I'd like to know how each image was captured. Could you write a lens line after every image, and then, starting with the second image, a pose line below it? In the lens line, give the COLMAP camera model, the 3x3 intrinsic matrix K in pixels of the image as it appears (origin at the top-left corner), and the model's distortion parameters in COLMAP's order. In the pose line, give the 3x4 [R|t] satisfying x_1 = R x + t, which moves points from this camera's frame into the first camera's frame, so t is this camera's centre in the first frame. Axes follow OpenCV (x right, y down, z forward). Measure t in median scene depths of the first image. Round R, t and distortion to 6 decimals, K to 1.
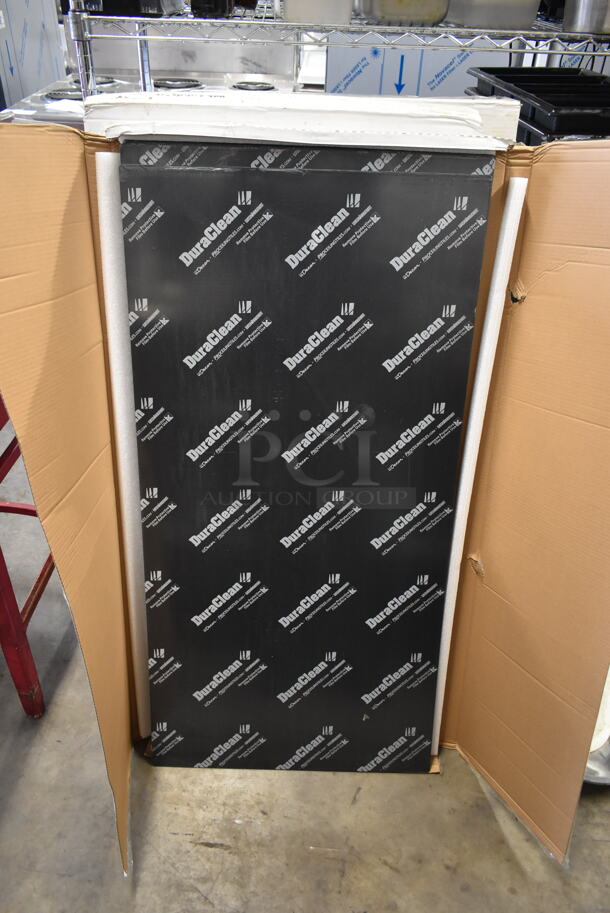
lens RADIAL K [[692.7, 0, 305.0], [0, 692.7, 456.5], [0, 0, 1]] dist [-0.019009, 0.008573]
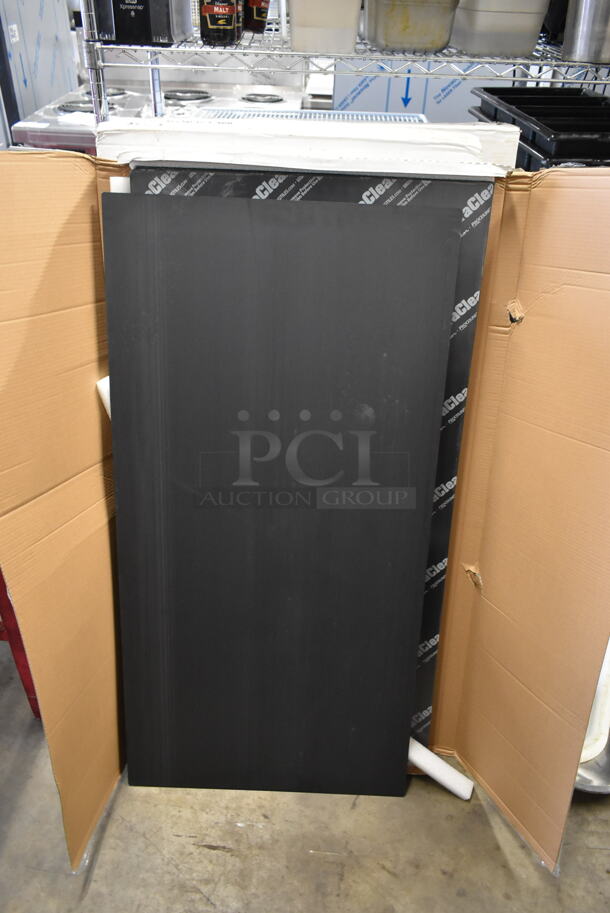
lens RADIAL K [[692.7, 0, 305.0], [0, 692.7, 456.5], [0, 0, 1]] dist [-0.019009, 0.008573]
pose [[0.999911, 0.008218, -0.010532, 0.006032], [-0.008236, 0.999965, -0.001596, -0.017960], [0.010519, 0.001683, 0.999943, -0.025784]]
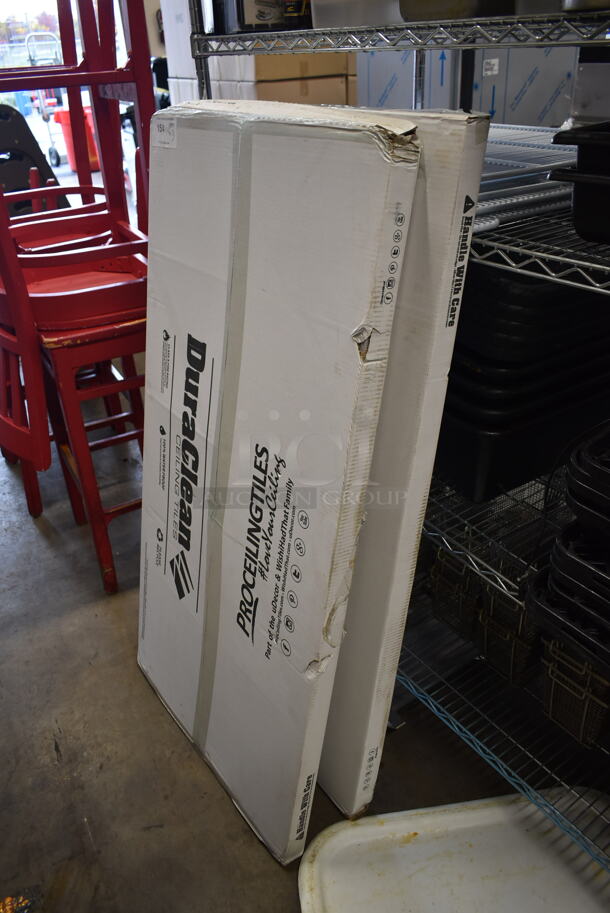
lens RADIAL K [[692.7, 0, 305.0], [0, 692.7, 456.5], [0, 0, 1]] dist [-0.019009, 0.008573]
pose [[0.555423, 0.381437, -0.738925, 0.753278], [-0.440448, 0.888655, 0.127660, -0.186821], [0.705344, 0.254553, 0.661583, 0.426304]]
